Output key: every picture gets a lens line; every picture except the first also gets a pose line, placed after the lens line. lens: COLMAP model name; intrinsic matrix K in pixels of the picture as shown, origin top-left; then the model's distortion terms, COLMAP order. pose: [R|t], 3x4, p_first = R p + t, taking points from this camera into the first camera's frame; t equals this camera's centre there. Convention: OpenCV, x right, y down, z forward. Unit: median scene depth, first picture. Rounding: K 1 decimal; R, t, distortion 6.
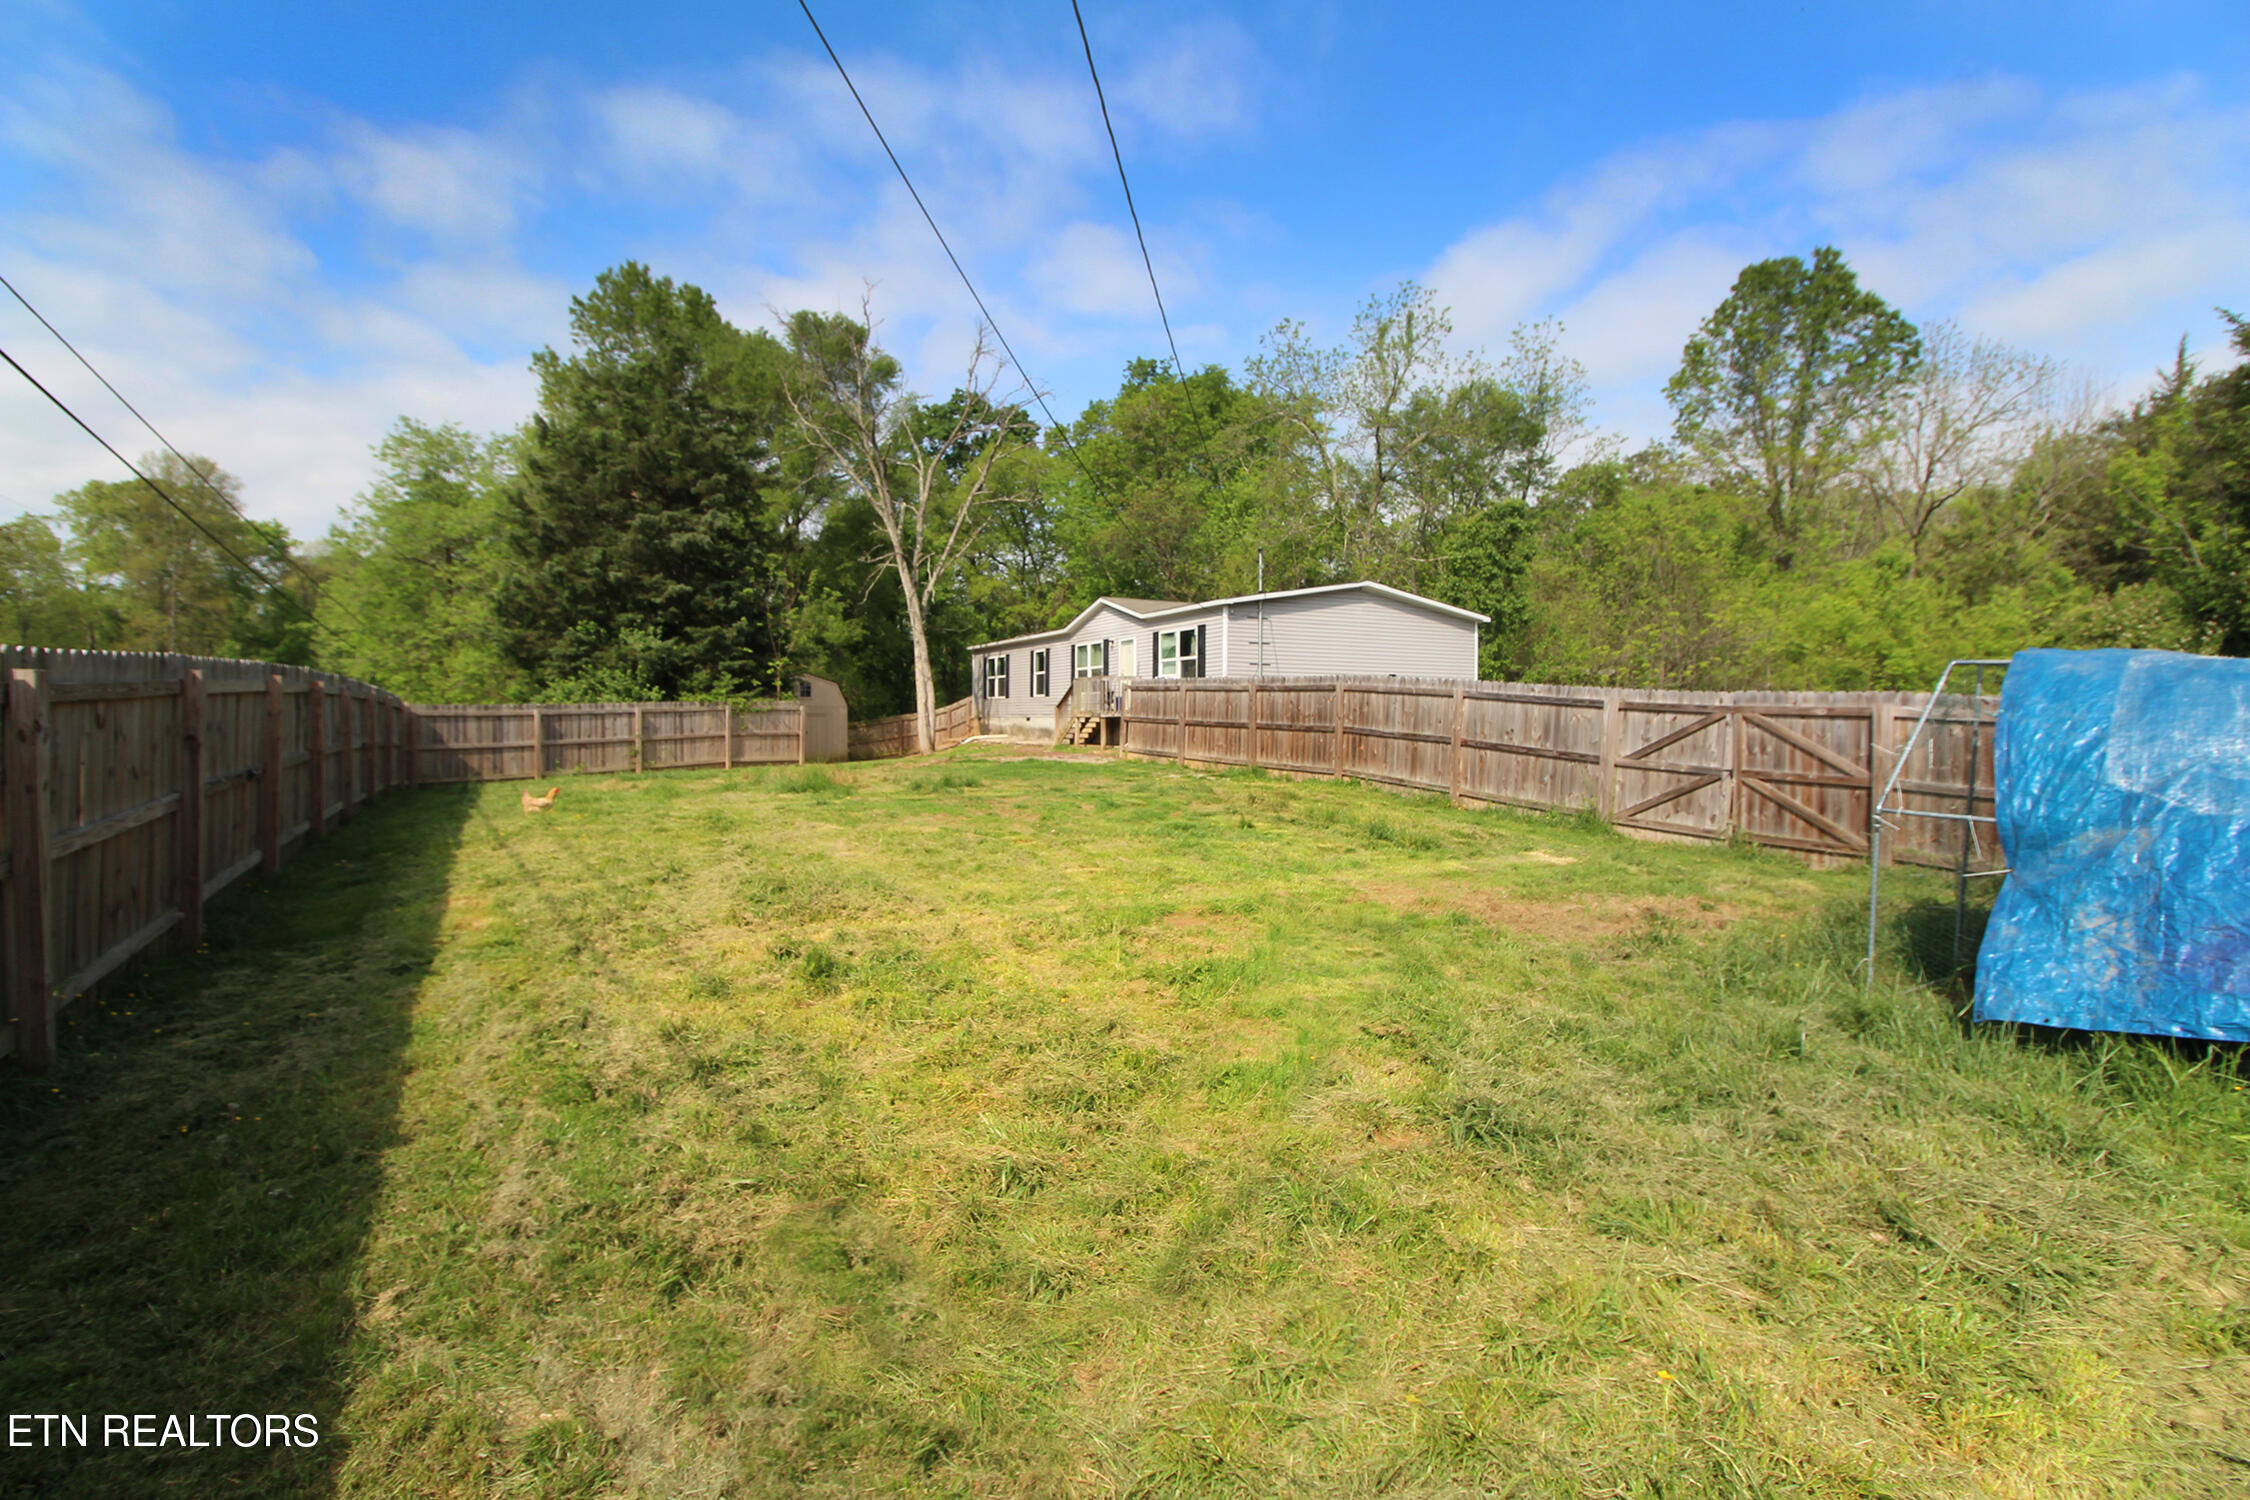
lens RADIAL K [[1048.9, 0, 1096.9], [0, 1048.9, 719.9], [0, 0, 1]] dist [-0.009916, -0.008440]
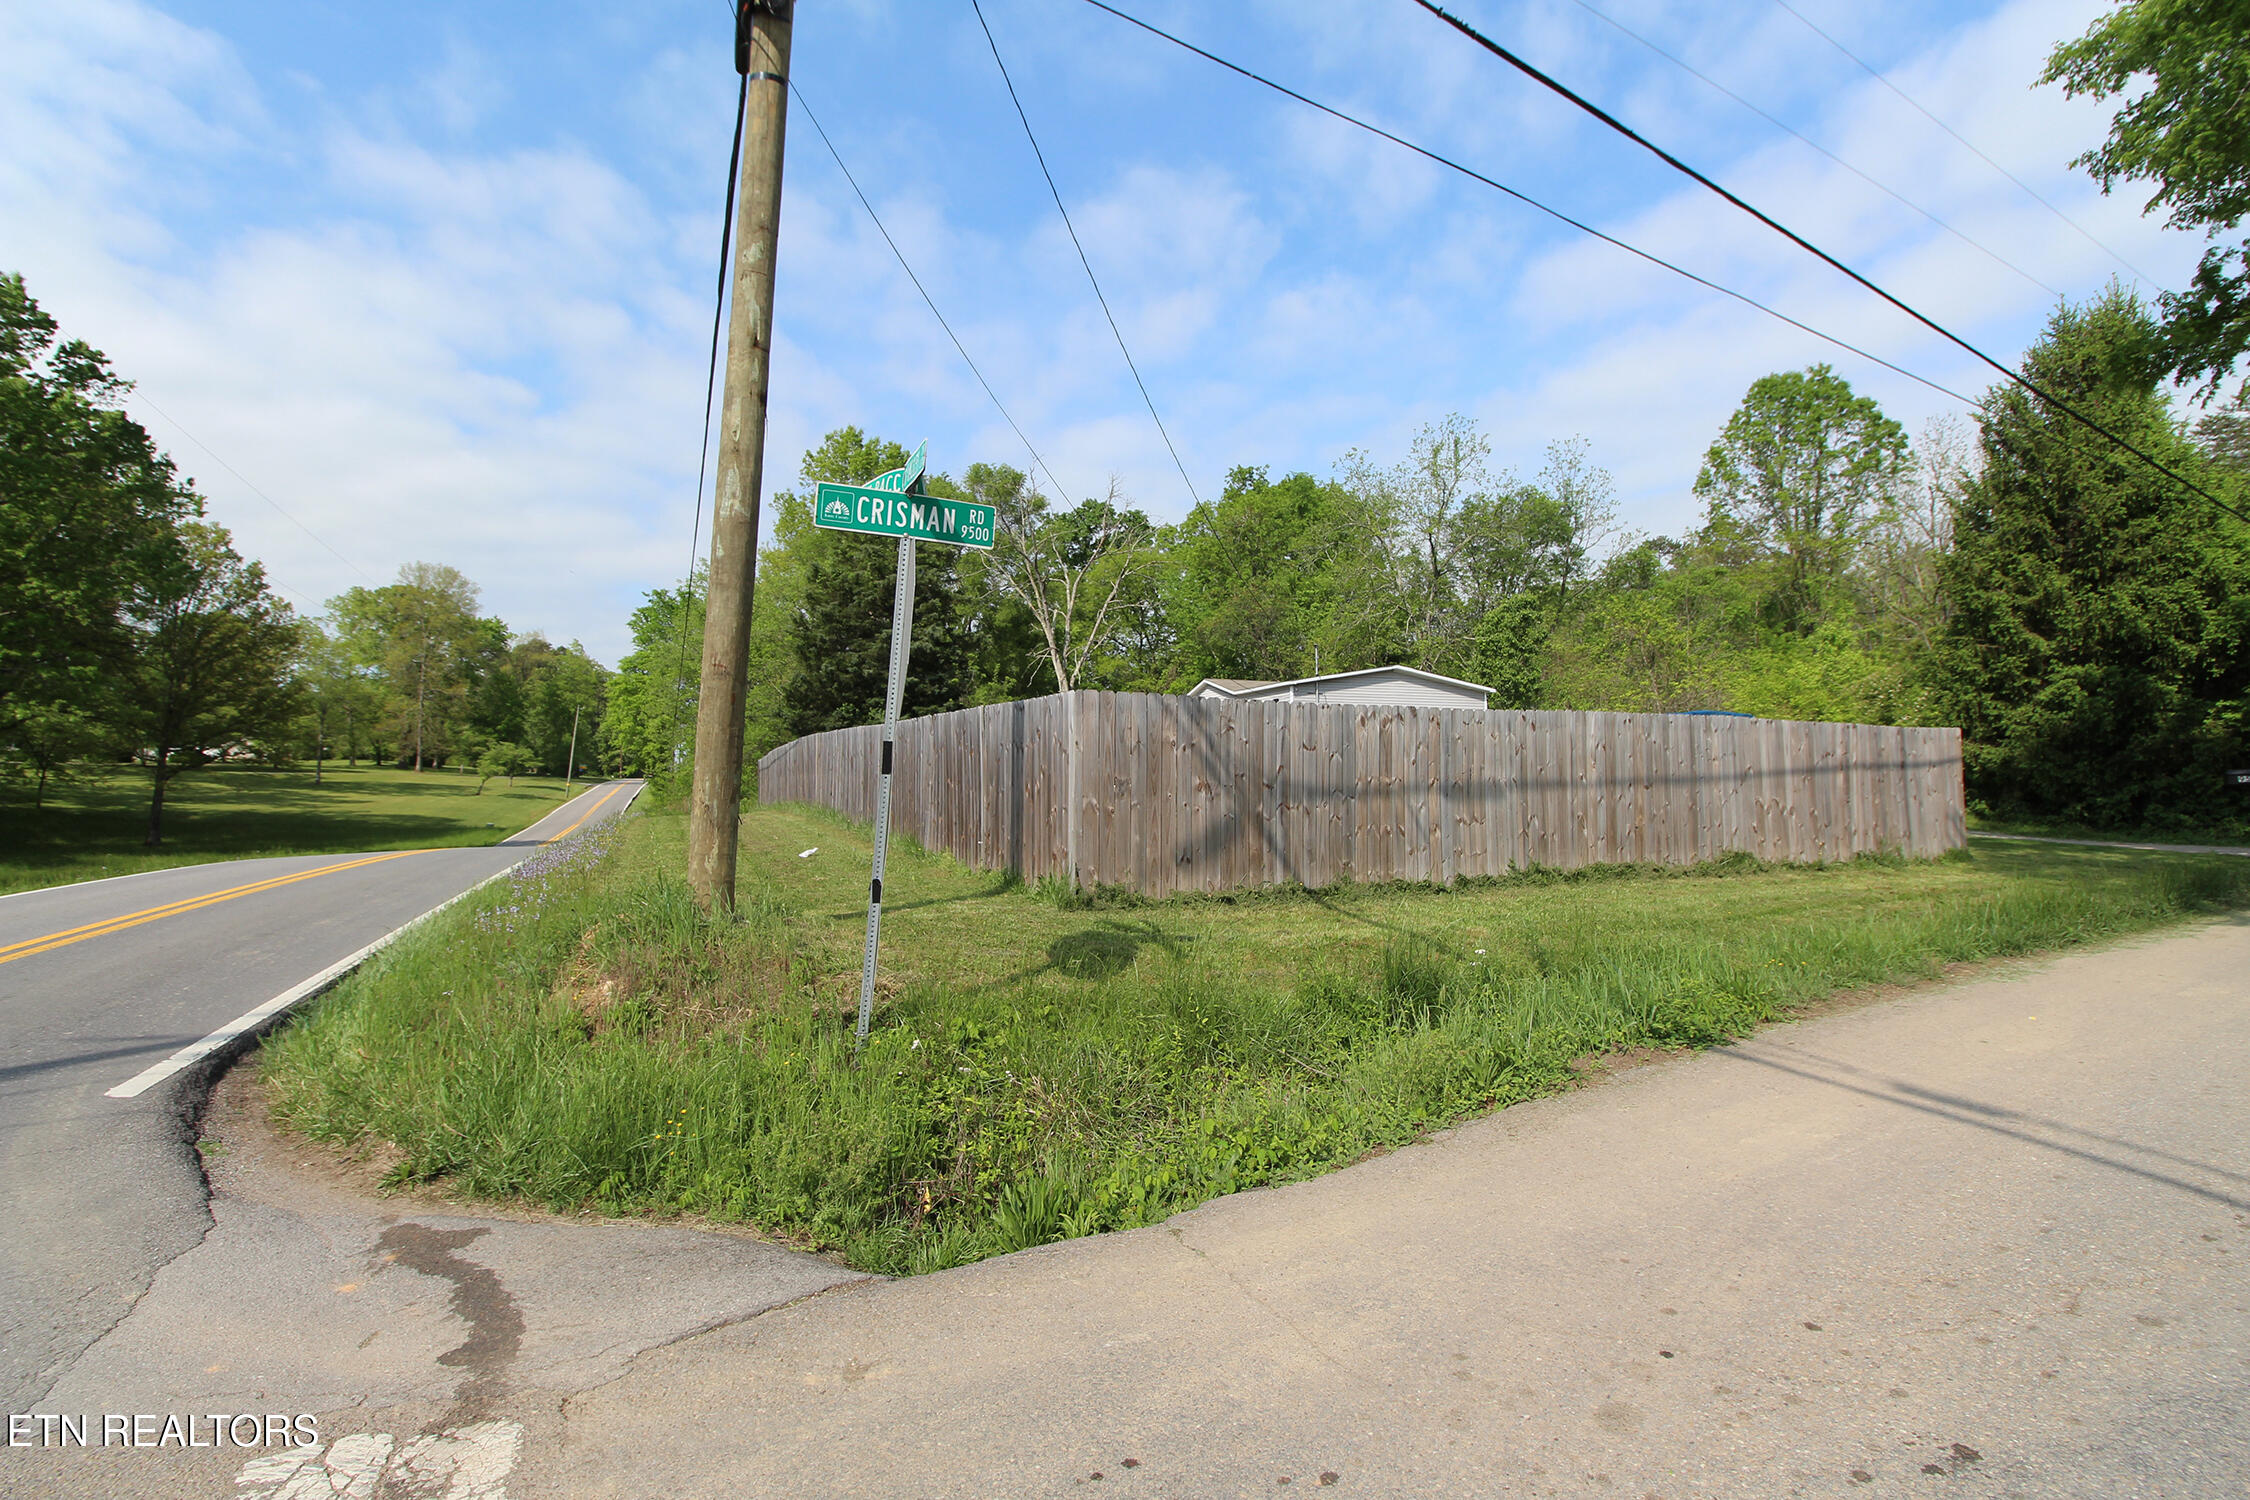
lens RADIAL K [[1048.9, 0, 1115.0], [0, 1048.9, 750.2], [0, 0, 1]] dist [-0.009916, -0.008440]
pose [[0.995991, -0.013904, -0.088361, 0.004445], [0.010847, 0.999329, -0.034976, 0.016873], [0.088788, 0.033878, 0.995474, -0.284552]]
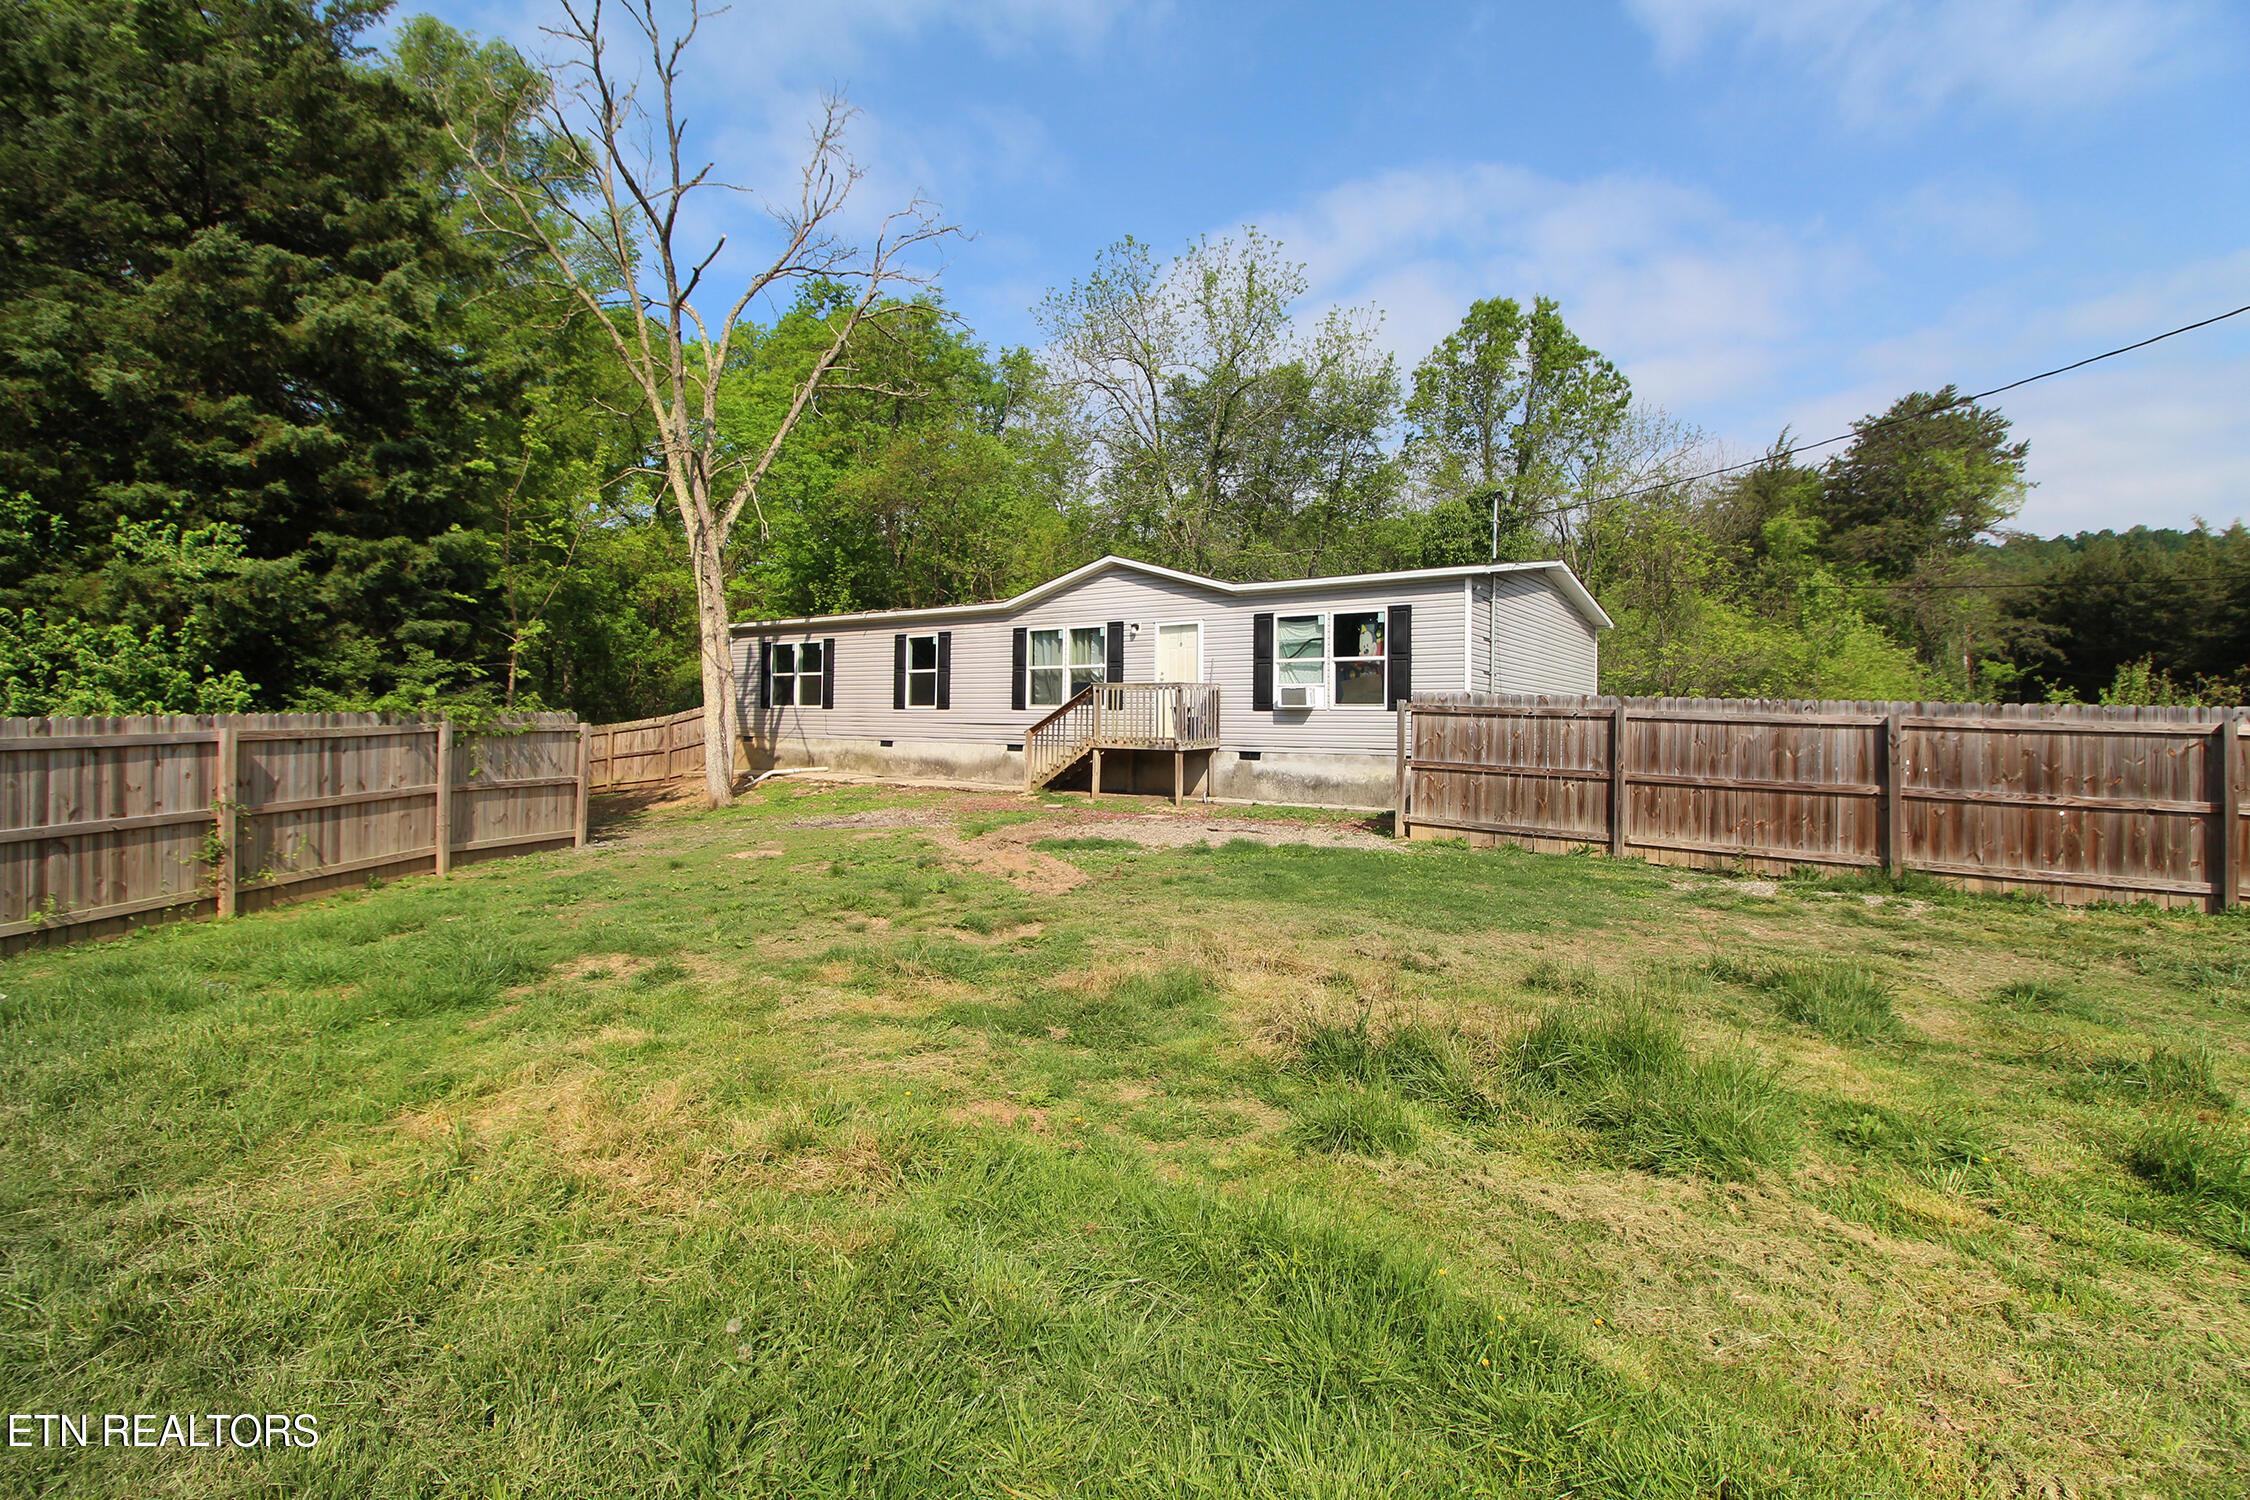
lens RADIAL K [[1048.9, 0, 1119.8], [0, 1048.9, 713.9], [0, 0, 1]] dist [-0.009916, -0.008440]
pose [[0.885190, 0.019397, 0.464825, -0.215743], [-0.014309, 0.999793, -0.014470, -0.010556], [-0.465010, 0.006157, 0.885284, 0.348379]]
